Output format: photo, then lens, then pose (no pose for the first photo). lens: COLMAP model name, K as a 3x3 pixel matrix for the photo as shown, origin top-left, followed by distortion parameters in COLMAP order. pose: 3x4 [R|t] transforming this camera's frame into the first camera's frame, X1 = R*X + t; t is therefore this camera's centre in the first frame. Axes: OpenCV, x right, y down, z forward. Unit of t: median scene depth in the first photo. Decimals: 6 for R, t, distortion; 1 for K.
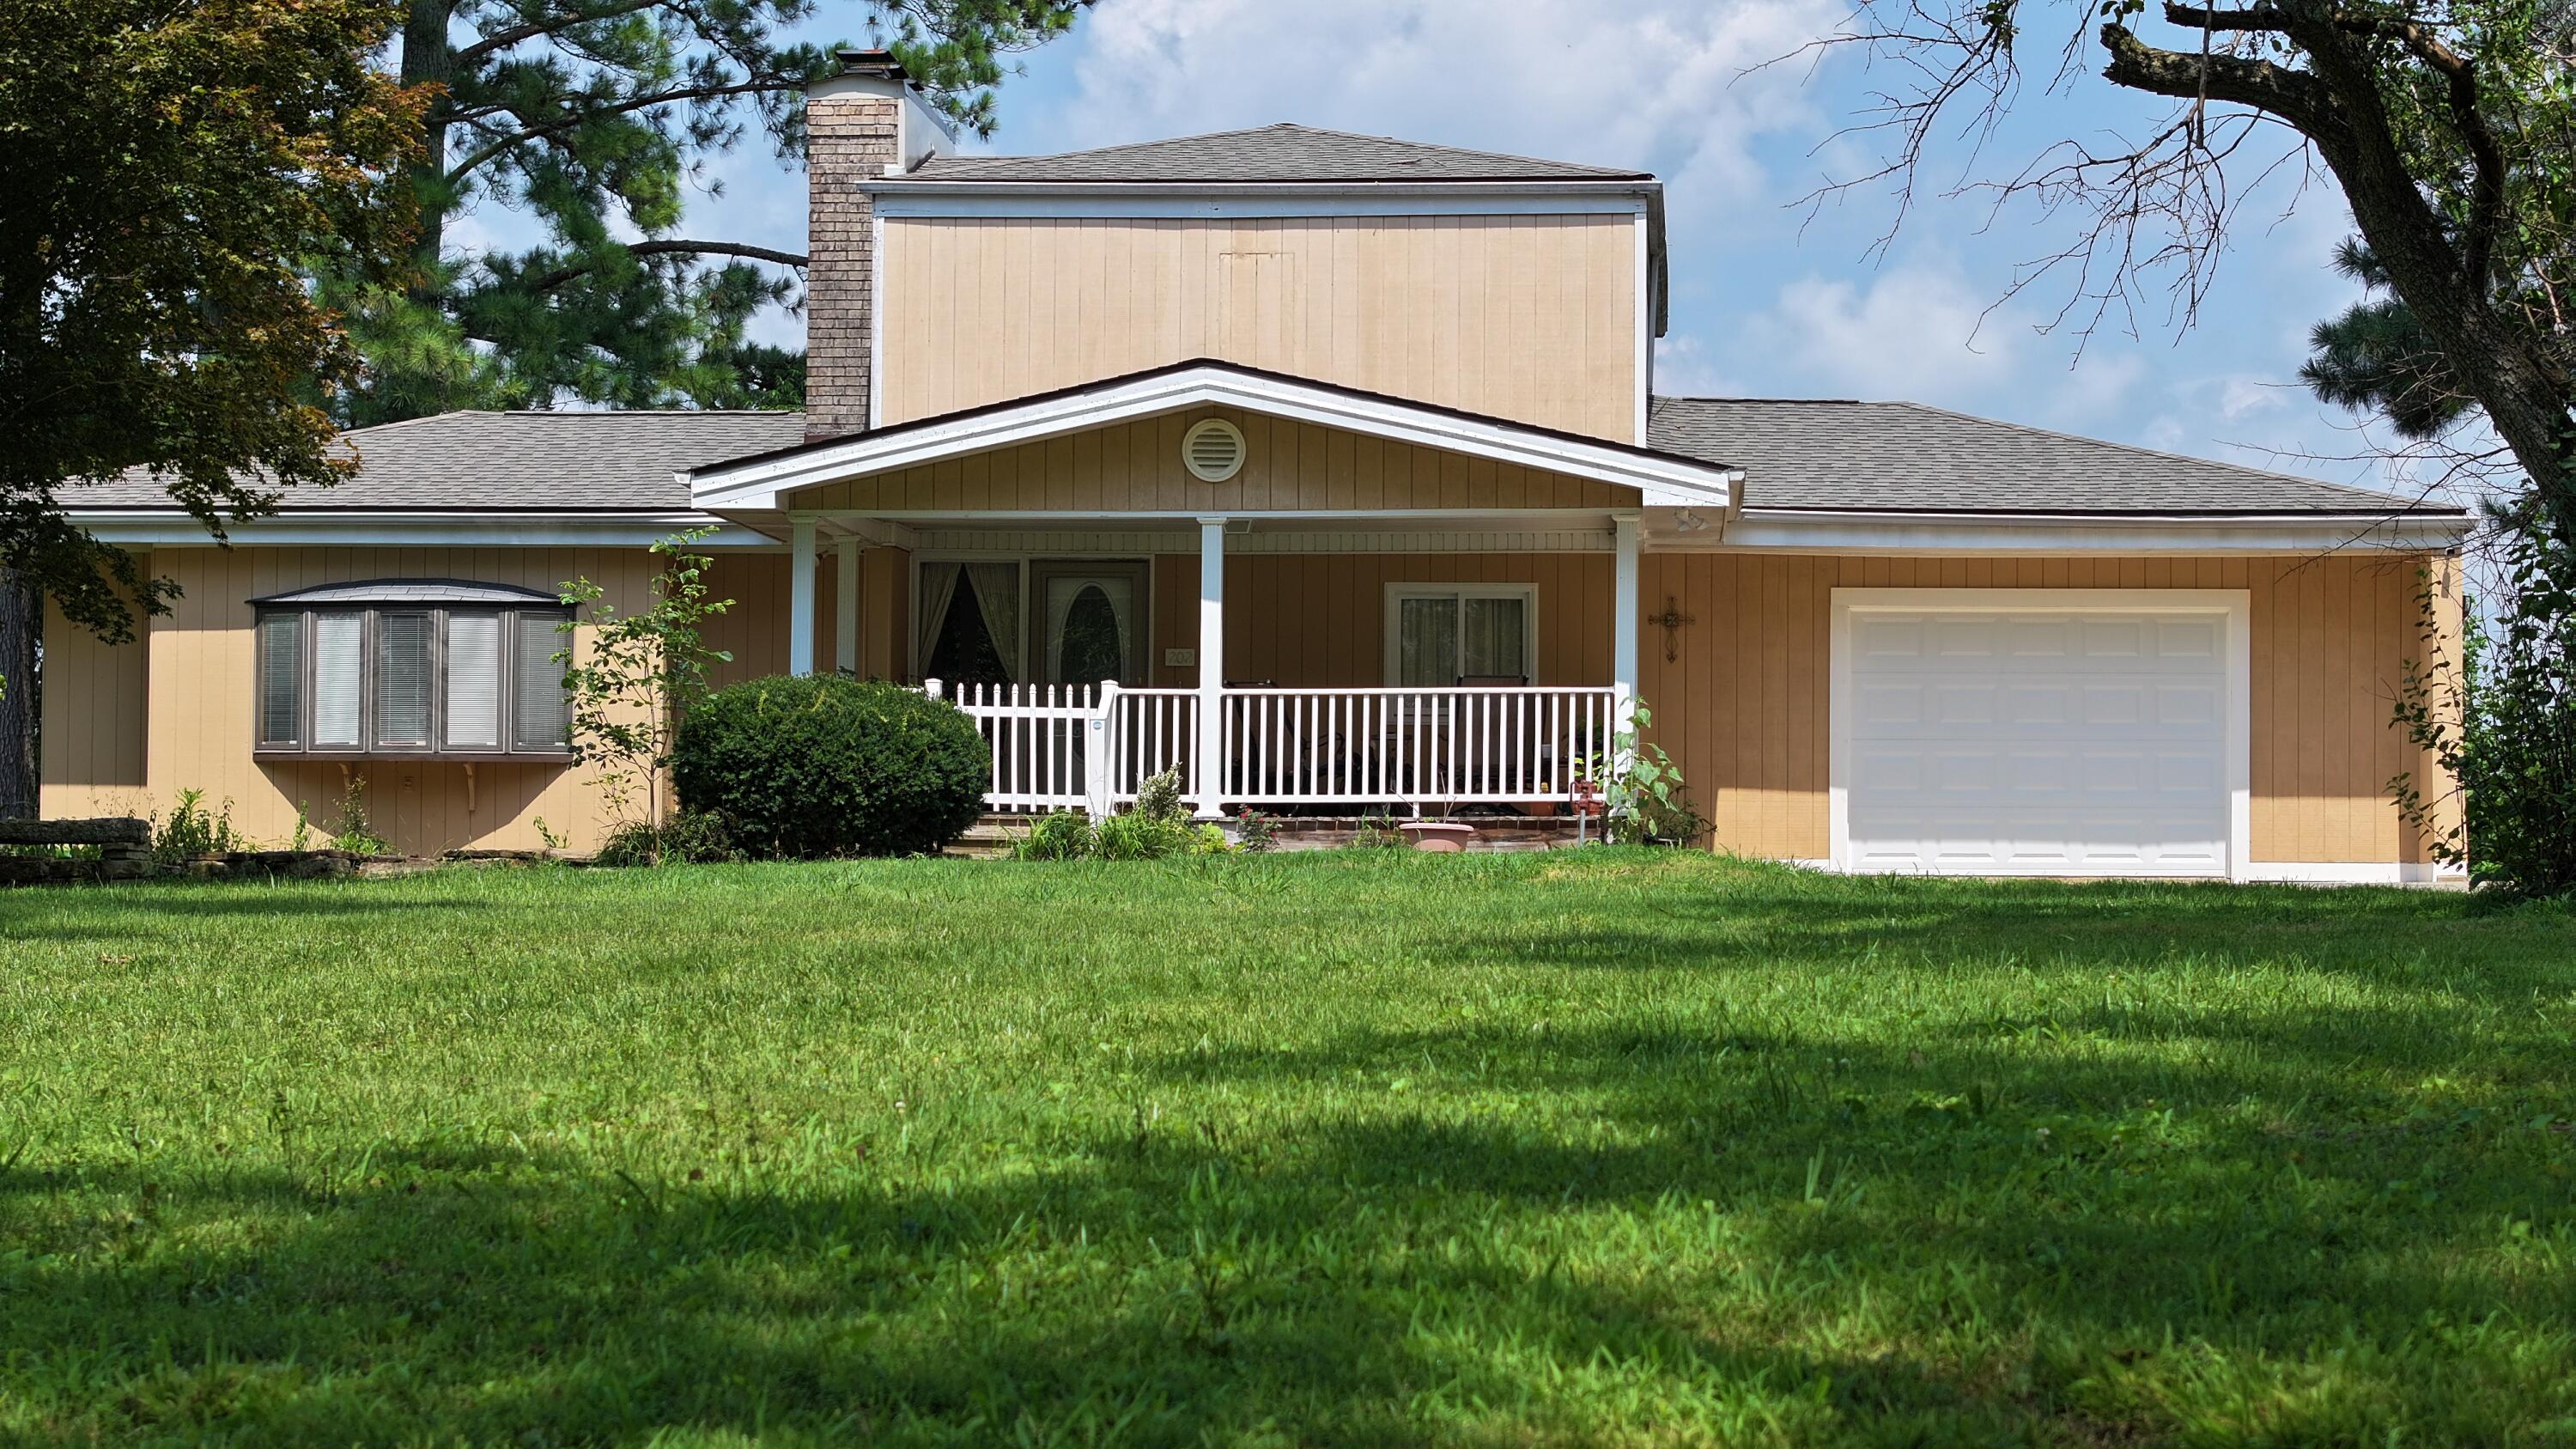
lens RADIAL K [[5139.0, 0, 1275.2], [0, 5139.0, 830.2], [0, 0, 1]] dist [-0.146504, 0.000000]
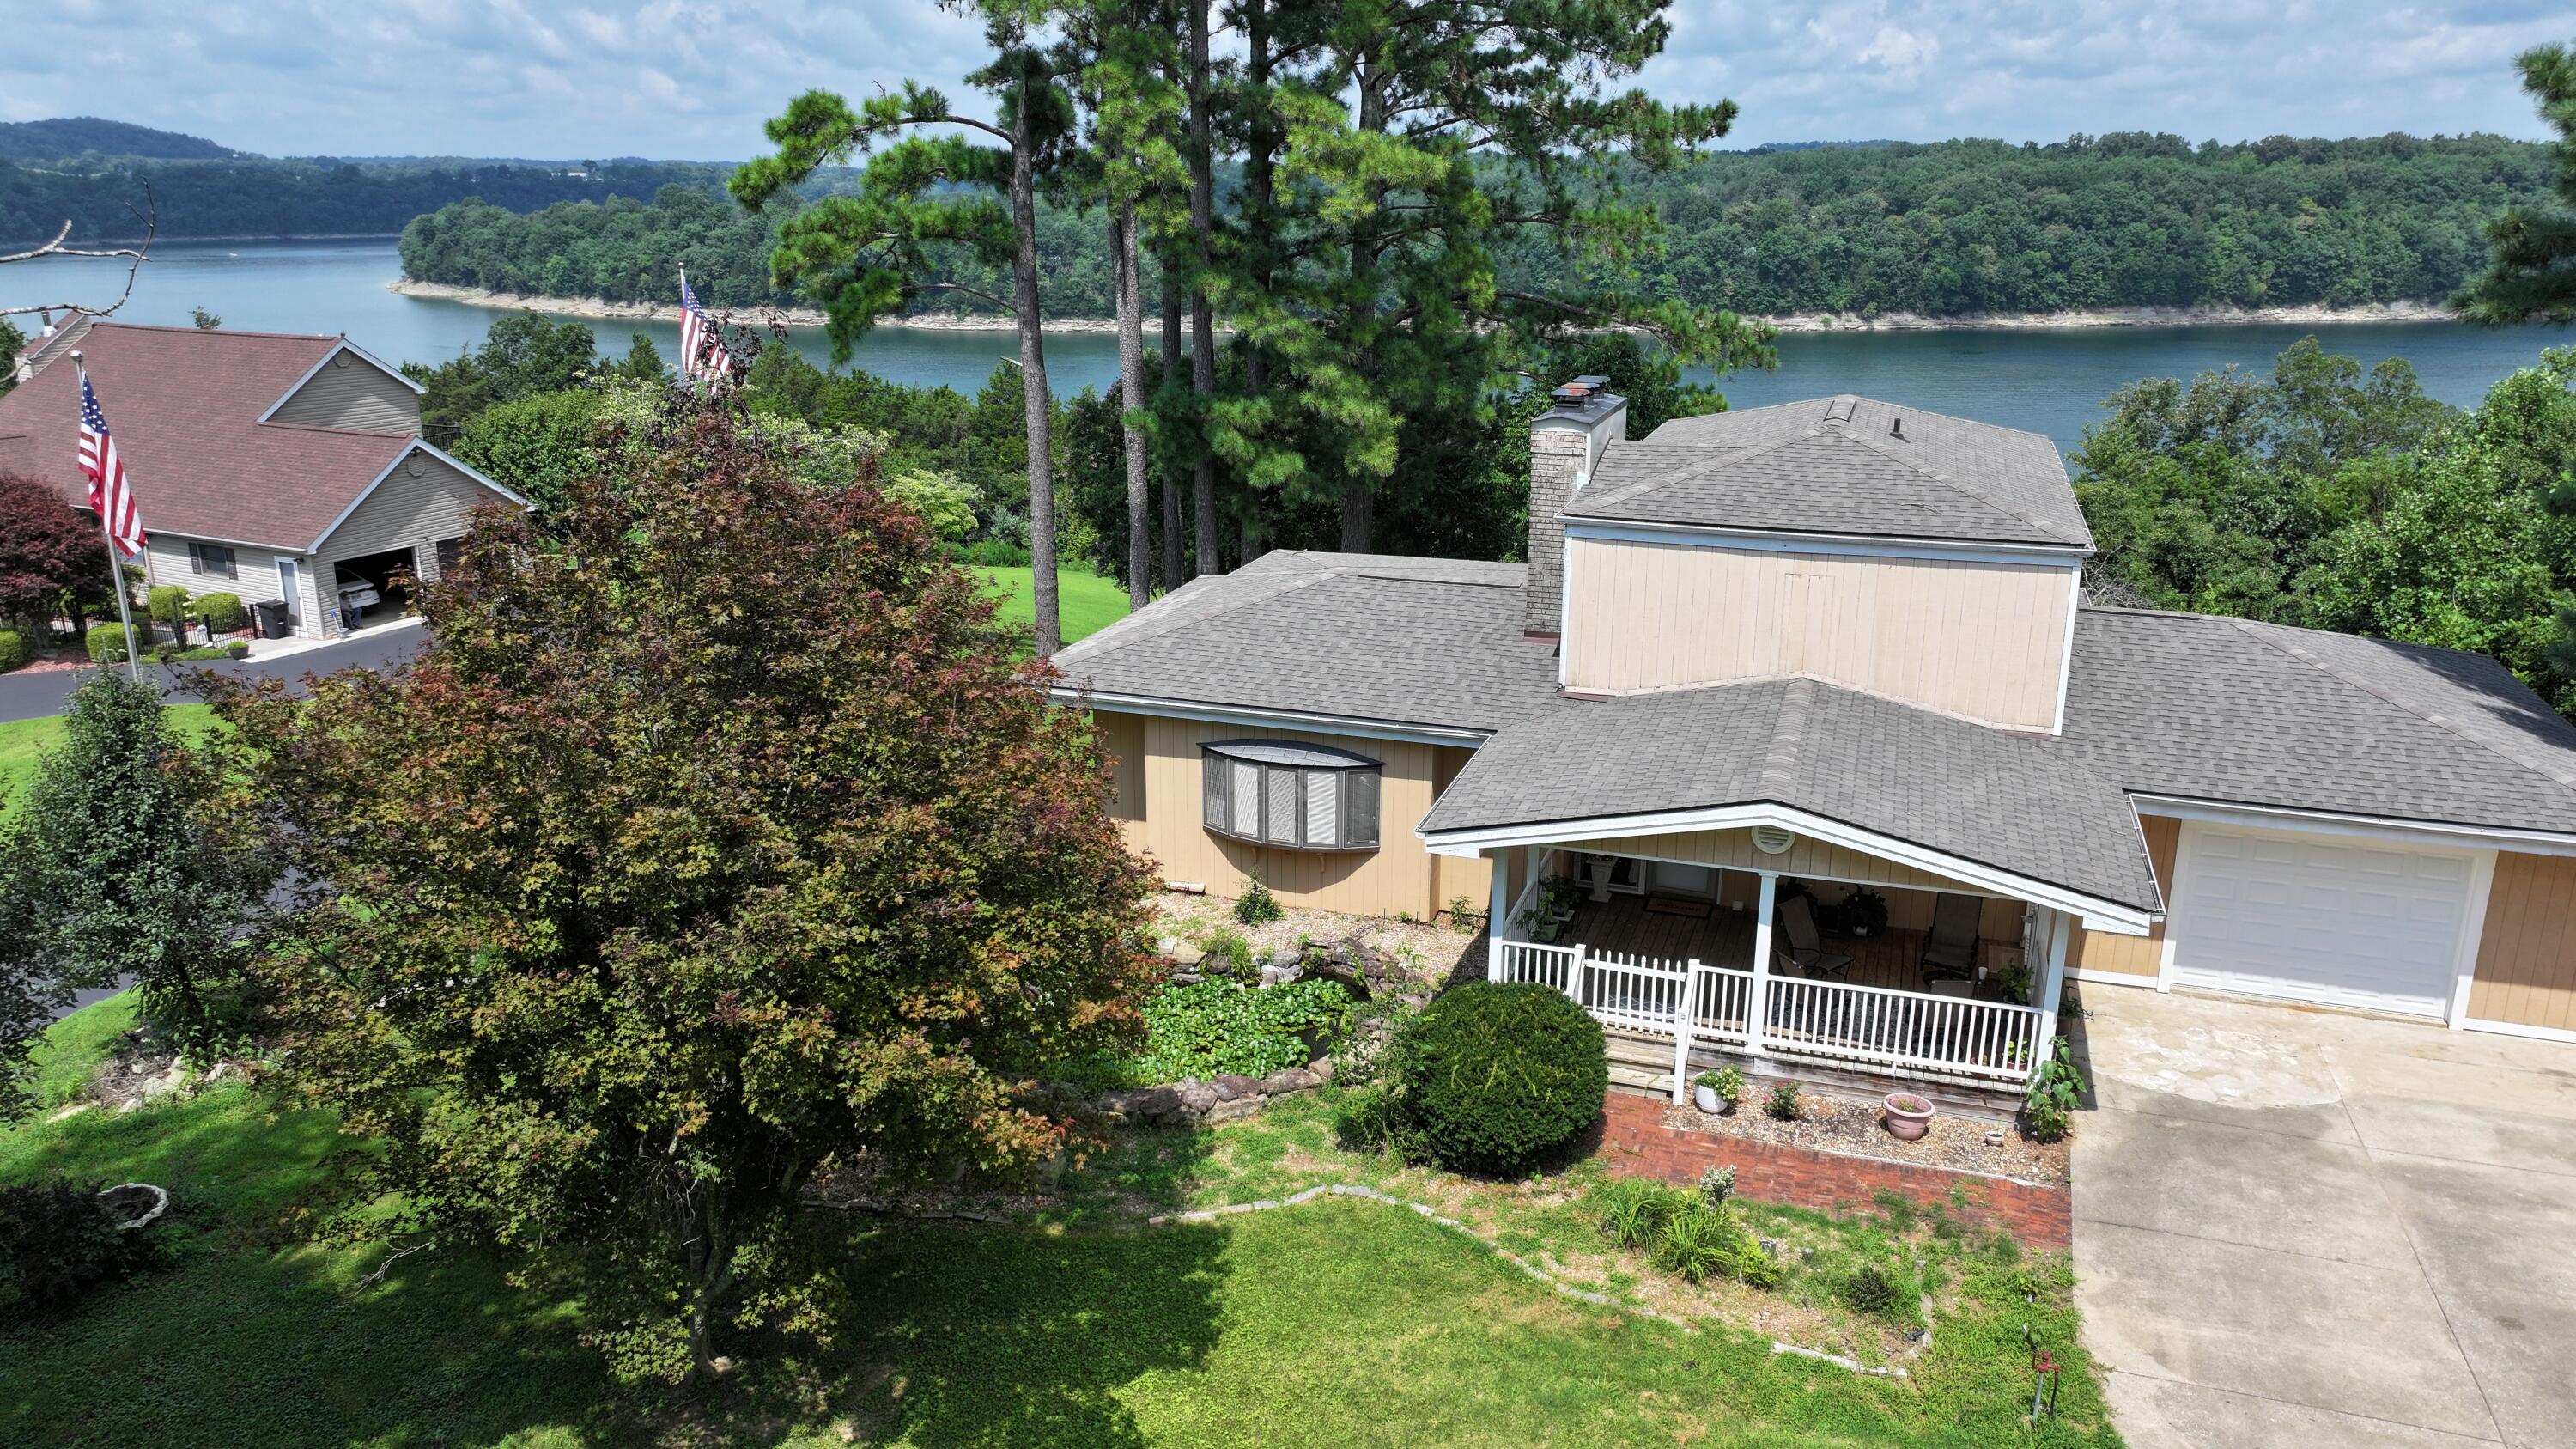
lens RADIAL K [[1810.0, 0, 1300.8], [0, 1810.0, 713.6], [0, 0, 1]] dist [-0.002386, 0.016106]
pose [[0.968409, 0.063892, -0.241045, -0.018585], [0.010537, 0.955272, 0.295541, -0.241021], [0.249146, -0.288745, 0.924420, 0.445590]]
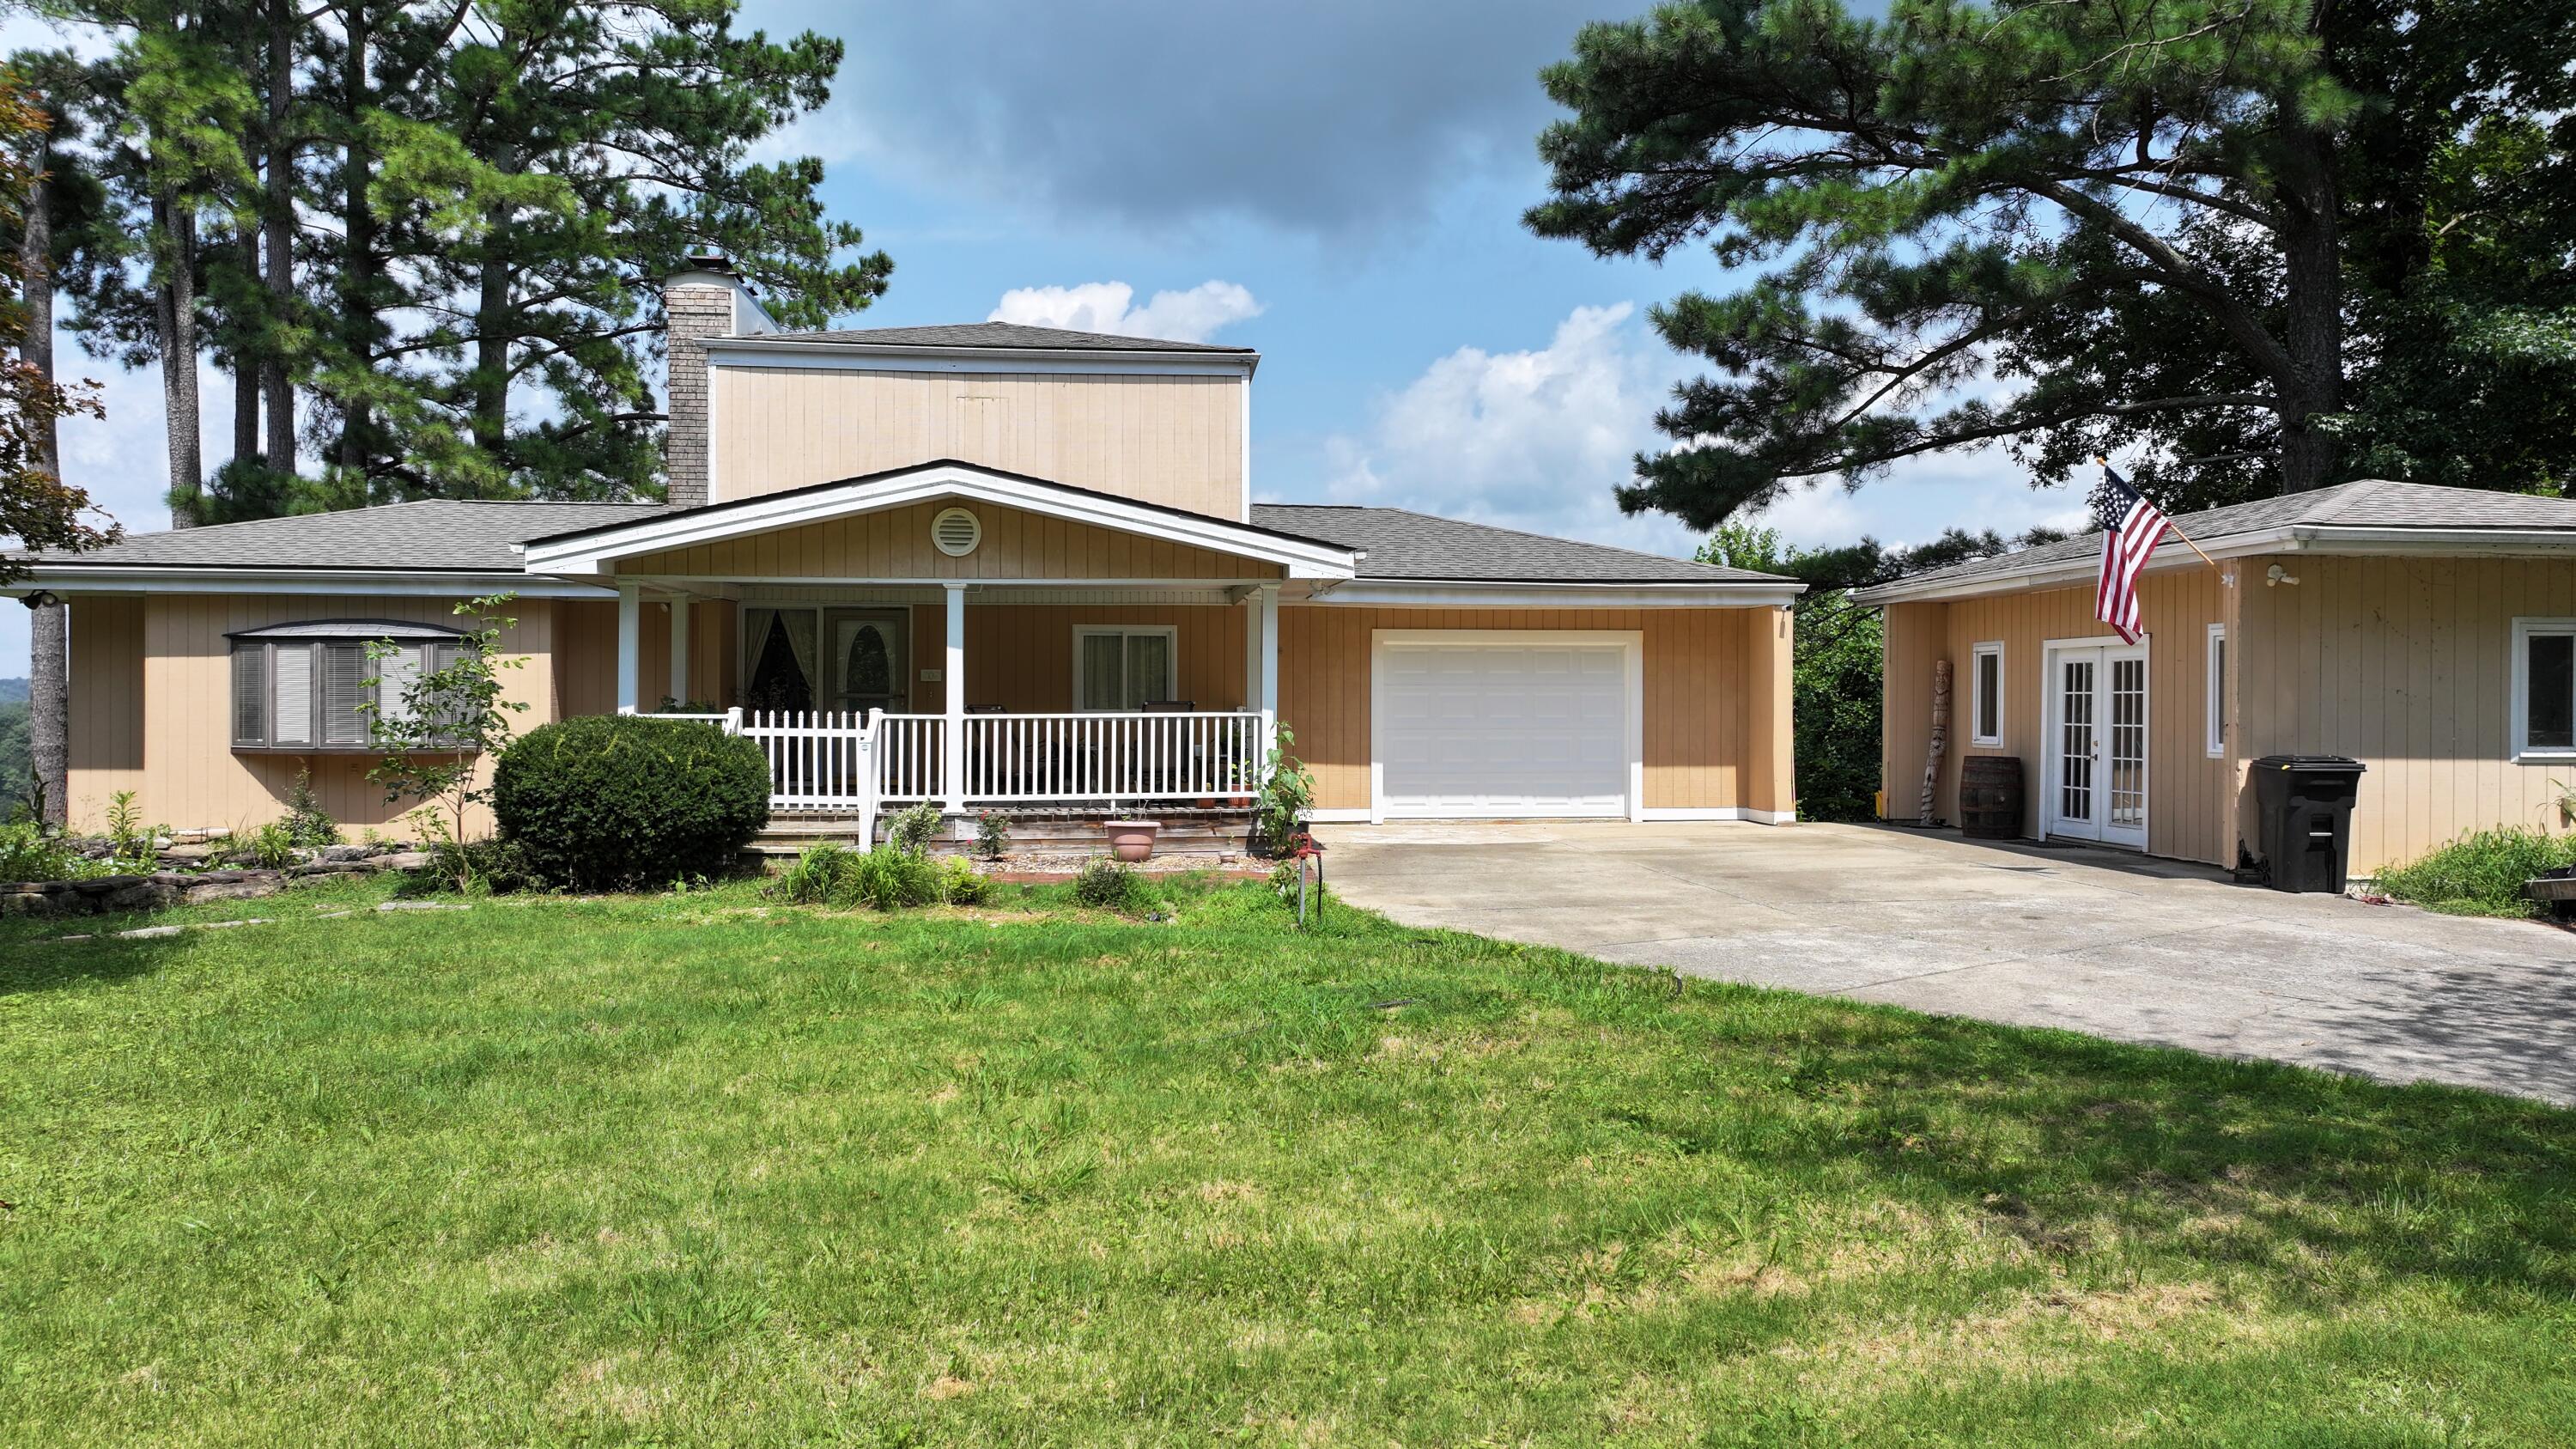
lens RADIAL K [[1810.0, 0, 1302.1], [0, 1810.0, 717.3], [0, 0, 1]] dist [-0.002386, 0.016106]
pose [[0.983276, -0.006567, 0.182005, -0.008614], [0.002175, 0.999702, 0.024318, -0.034591], [-0.182111, -0.023515, 0.982997, 0.484445]]
